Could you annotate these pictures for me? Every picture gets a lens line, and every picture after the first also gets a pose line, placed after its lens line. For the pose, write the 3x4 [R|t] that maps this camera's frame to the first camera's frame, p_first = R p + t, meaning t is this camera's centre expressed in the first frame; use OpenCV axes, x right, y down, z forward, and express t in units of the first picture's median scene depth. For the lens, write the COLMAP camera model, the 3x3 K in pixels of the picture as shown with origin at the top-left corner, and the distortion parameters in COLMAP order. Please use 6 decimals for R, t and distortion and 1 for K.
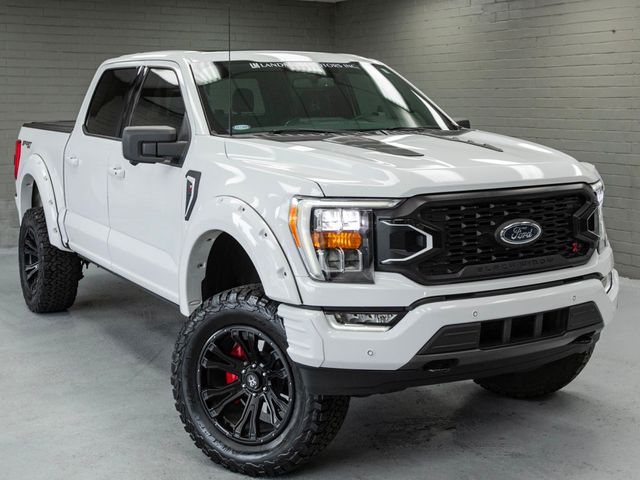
lens RADIAL K [[616.5, 0, 274.6], [0, 616.5, 209.9], [0, 0, 1]] dist [0.002512, 0.000000]
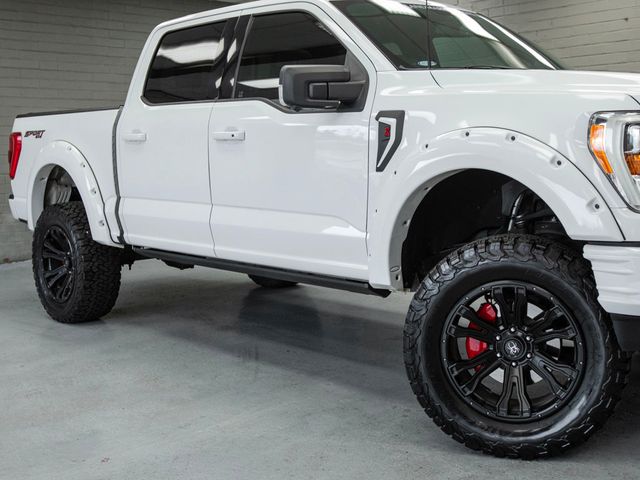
lens RADIAL K [[615.0, 0, 318.7], [0, 615.0, 233.2], [0, 0, 1]] dist [-0.004002, 0.000000]
pose [[0.986409, -0.039676, 0.159446, -0.344212], [0.037758, 0.999174, 0.015040, 0.081519], [-0.159911, -0.008815, 0.987092, 0.181293]]
